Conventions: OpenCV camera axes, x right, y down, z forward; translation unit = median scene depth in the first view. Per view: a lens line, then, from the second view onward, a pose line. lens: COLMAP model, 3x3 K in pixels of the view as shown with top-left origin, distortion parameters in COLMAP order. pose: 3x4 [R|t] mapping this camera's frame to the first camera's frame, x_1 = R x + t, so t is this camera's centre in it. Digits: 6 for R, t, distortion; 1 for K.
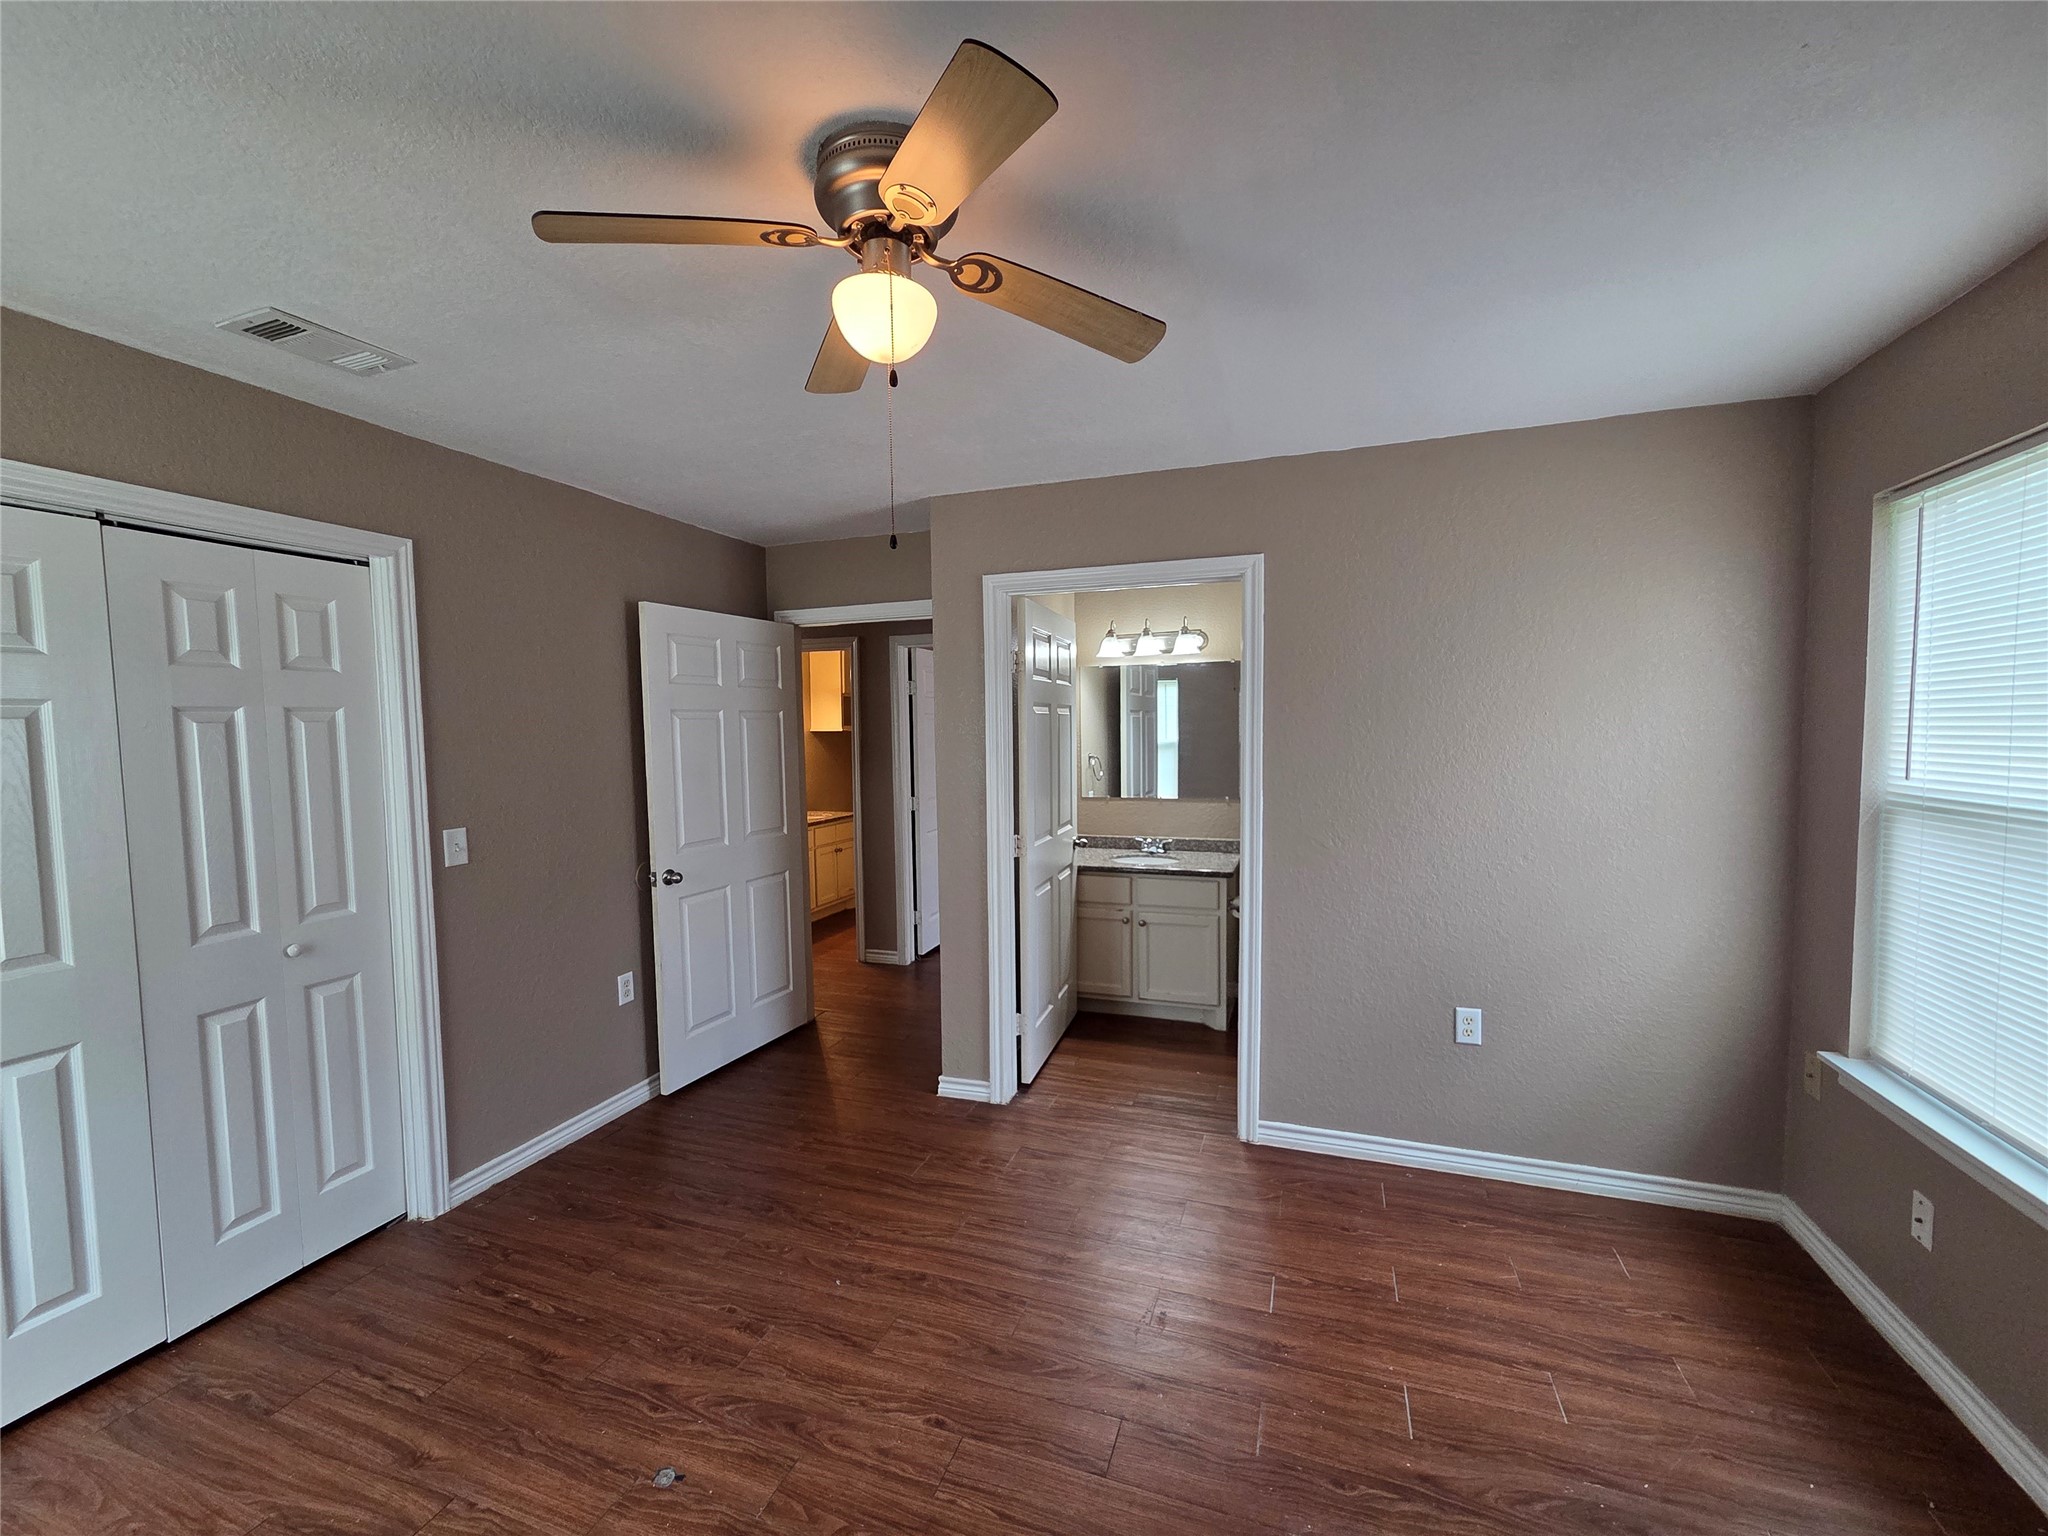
lens RADIAL K [[838.2, 0, 1017.3], [0, 838.2, 778.4], [0, 0, 1]] dist [0.003219, 0.000134]
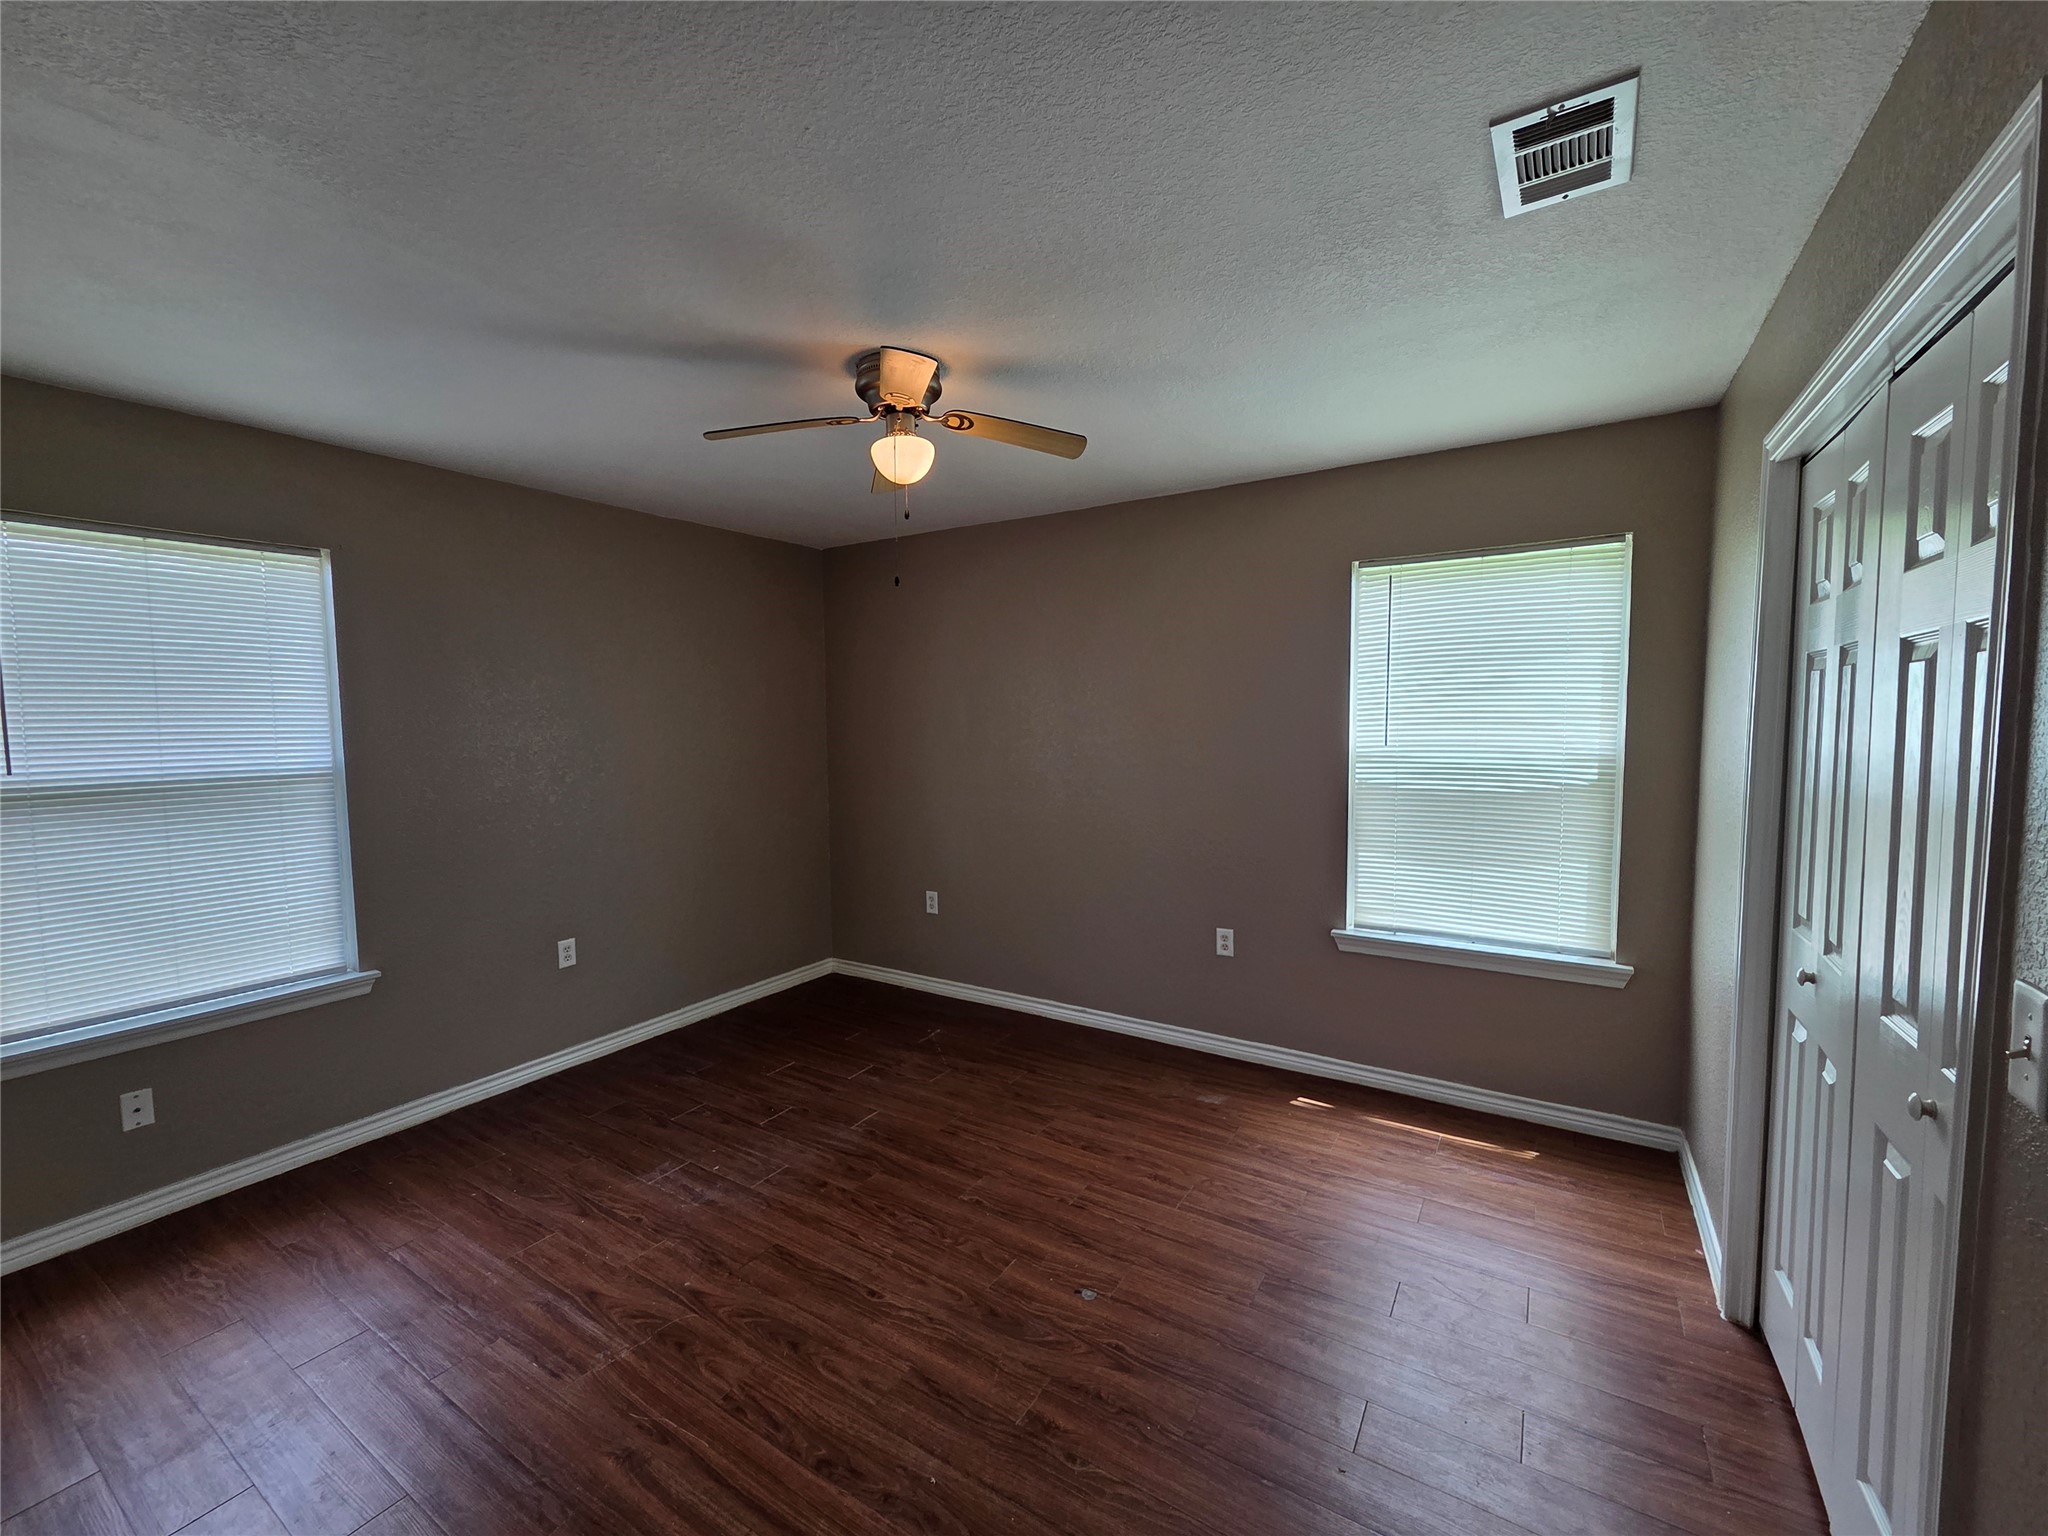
lens RADIAL K [[838.2, 0, 1017.3], [0, 838.2, 778.4], [0, 0, 1]] dist [0.003219, 0.000134]
pose [[-0.975707, 0.009586, 0.218868, -0.488920], [0.039503, 0.990365, 0.132725, -0.088581], [-0.215487, 0.138147, -0.966685, 1.749873]]
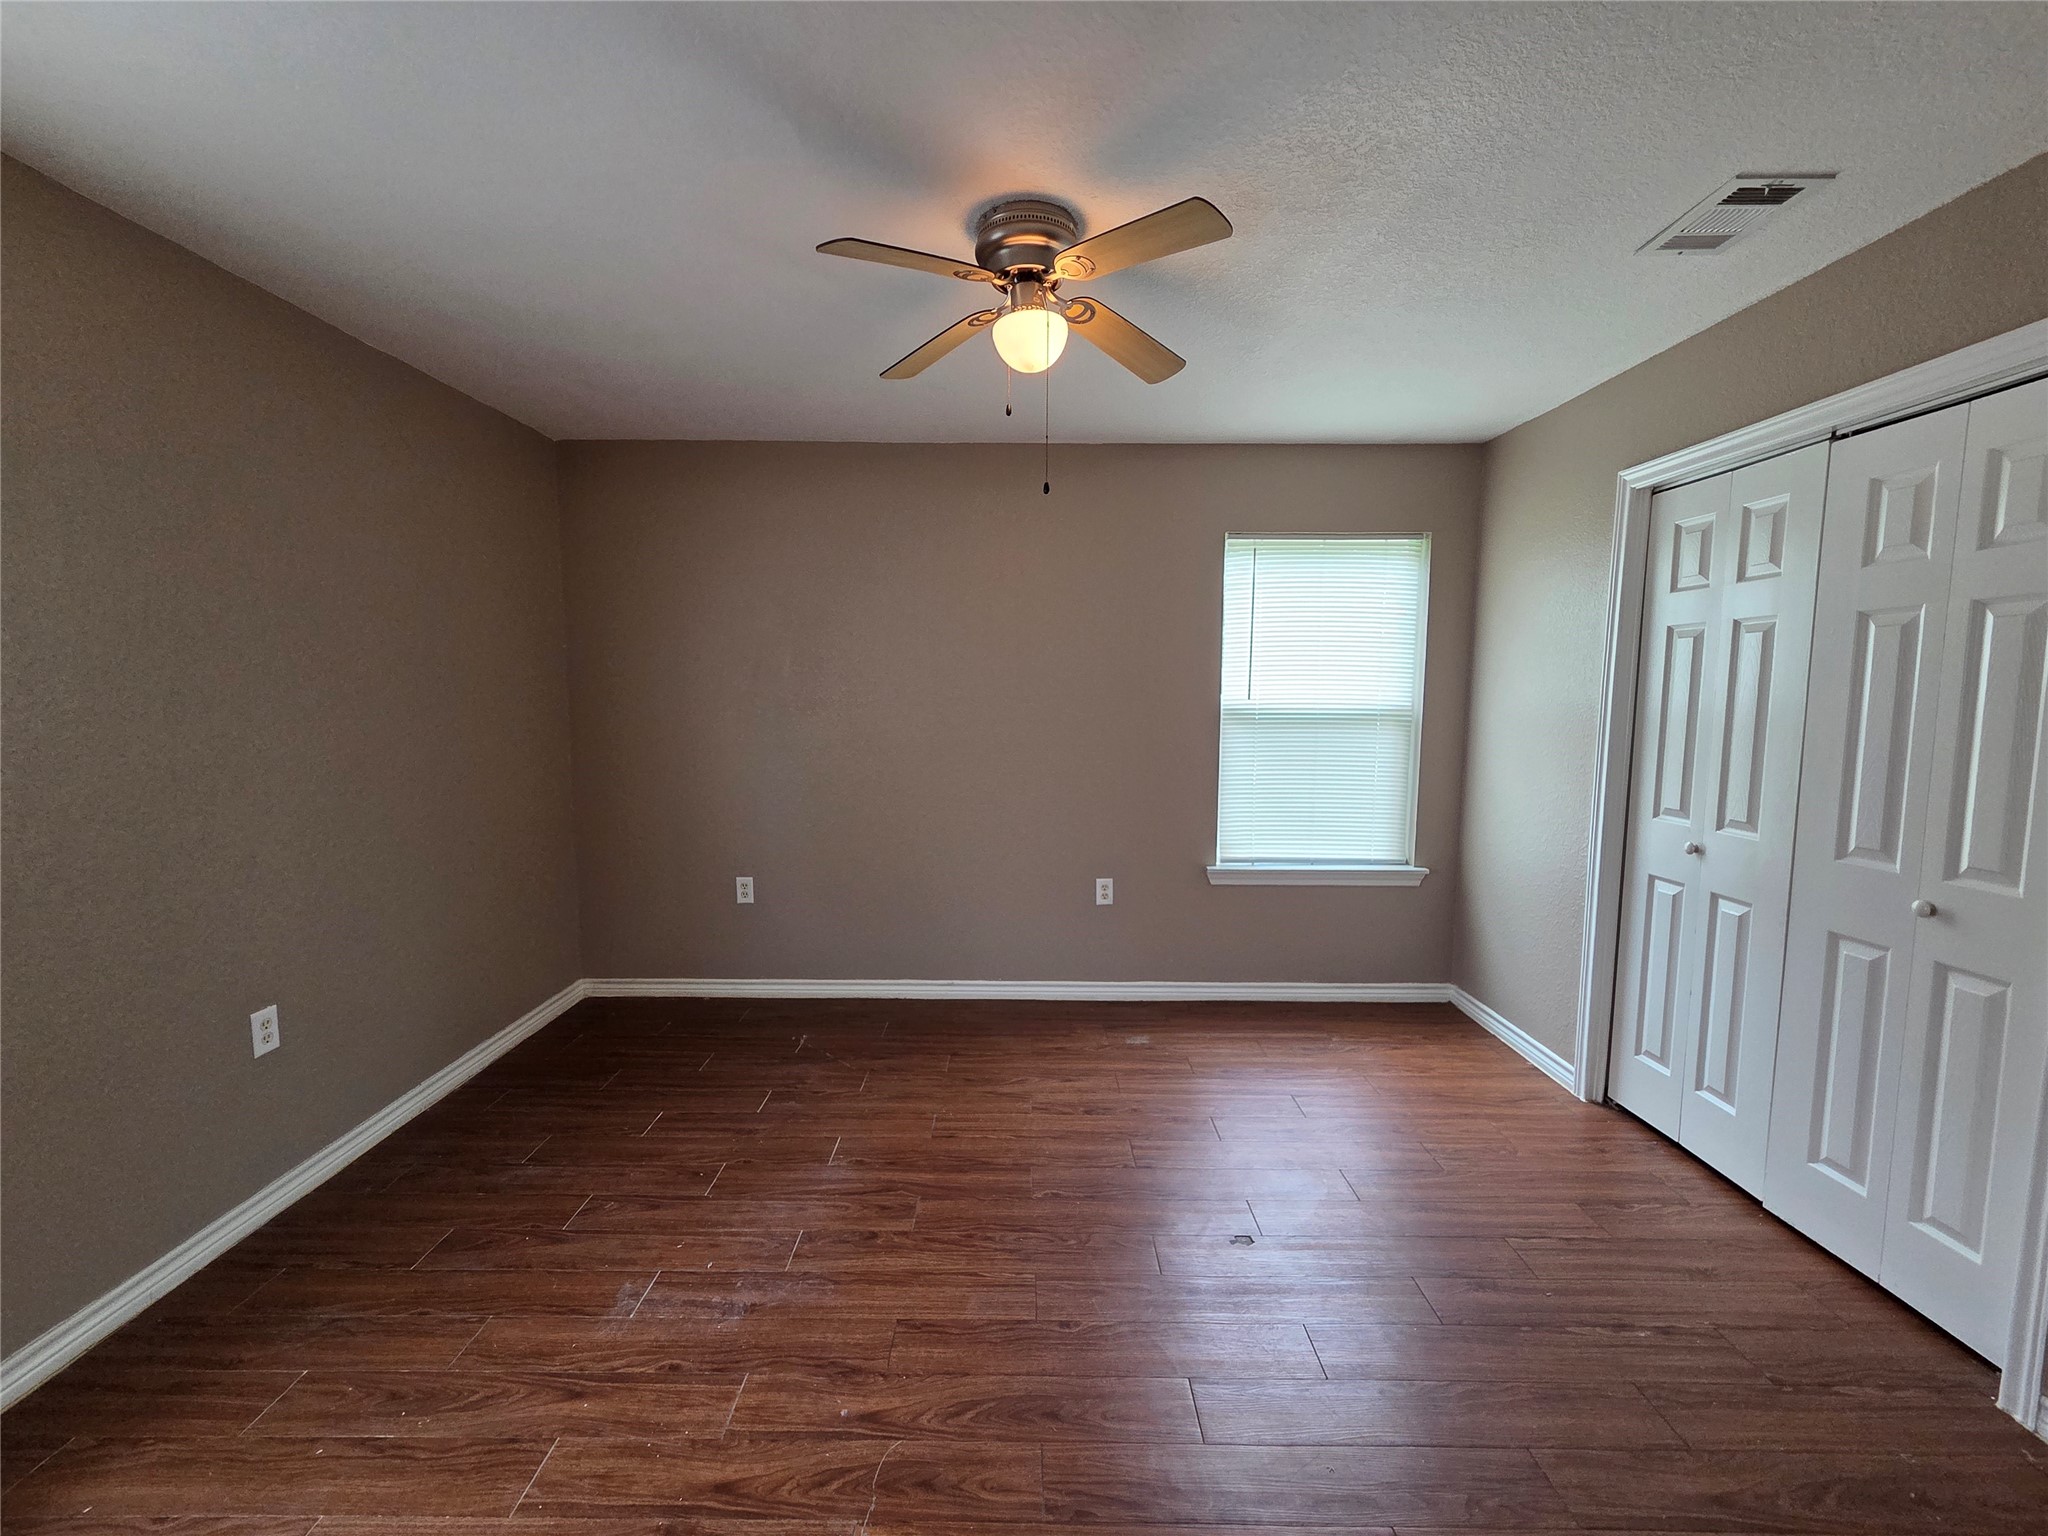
lens RADIAL K [[838.2, 0, 1017.3], [0, 838.2, 778.4], [0, 0, 1]] dist [0.003219, 0.000134]
pose [[-0.941372, 0.046818, -0.334106, 0.235552], [-0.012405, 0.984851, 0.172957, -0.050554], [0.337142, 0.166961, -0.926531, 1.583685]]
